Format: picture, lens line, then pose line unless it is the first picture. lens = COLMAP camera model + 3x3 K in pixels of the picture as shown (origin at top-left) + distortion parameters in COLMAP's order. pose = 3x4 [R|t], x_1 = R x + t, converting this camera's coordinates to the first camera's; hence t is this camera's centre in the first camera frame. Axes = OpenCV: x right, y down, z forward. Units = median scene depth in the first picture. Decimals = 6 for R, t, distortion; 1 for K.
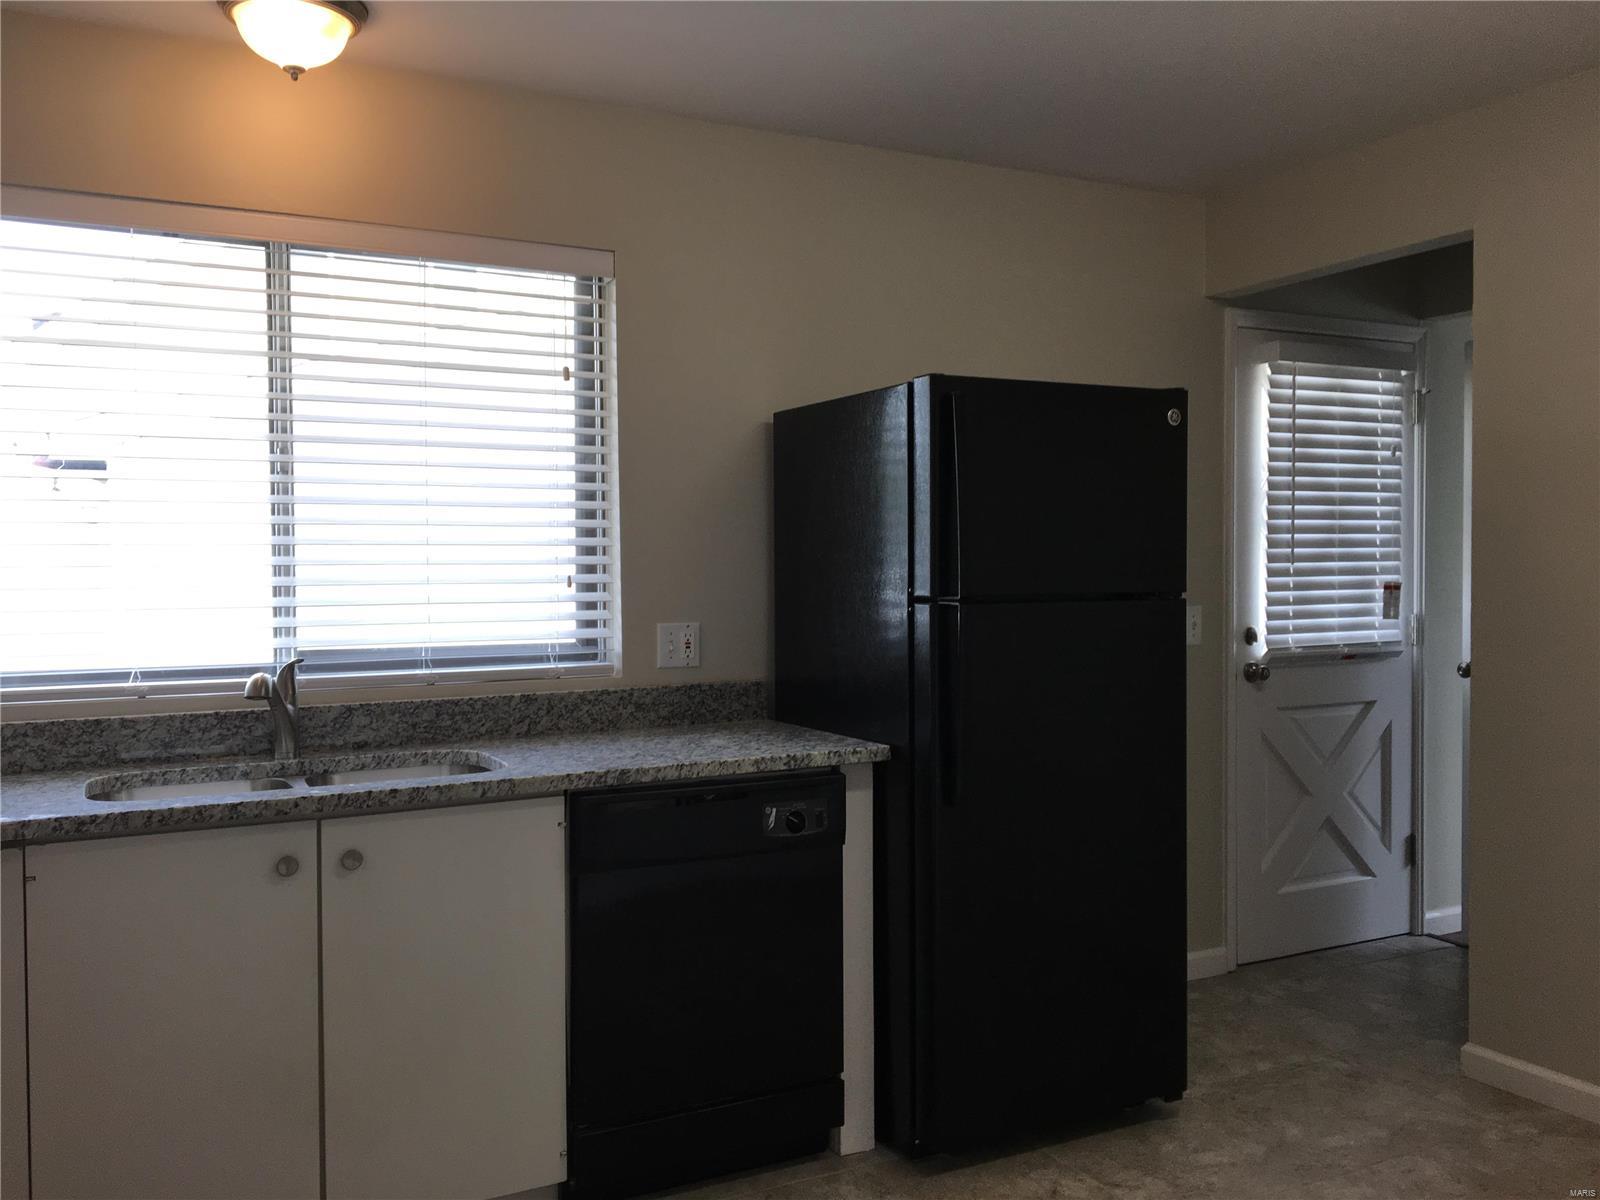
lens RADIAL K [[1346.8, 0, 801.4], [0, 1346.8, 606.6], [0, 0, 1]] dist [0.068053, -0.096409]
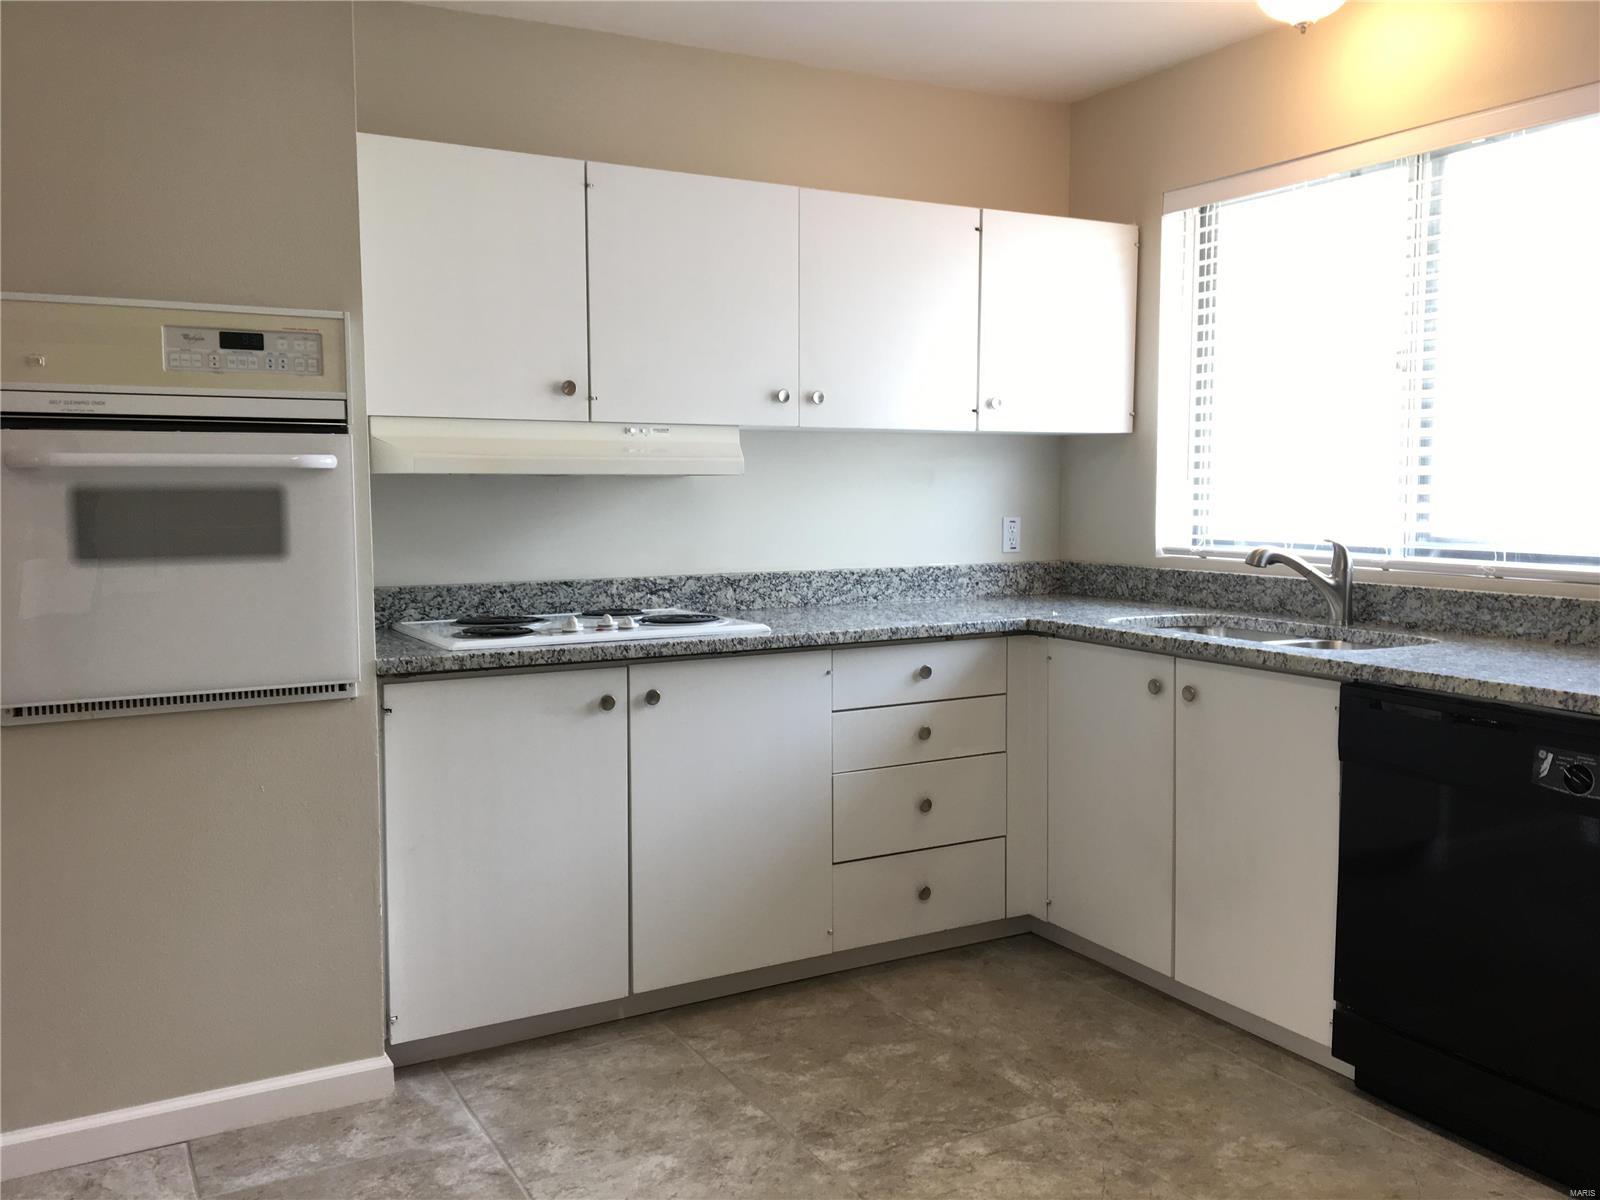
lens RADIAL K [[1346.8, 0, 798.6], [0, 1346.8, 597.4], [0, 0, 1]] dist [0.068053, -0.096409]
pose [[0.007624, 0.095384, -0.995411, 0.785022], [-0.024988, 0.995148, 0.095167, -0.010638], [0.999659, 0.024148, 0.009970, 0.540483]]
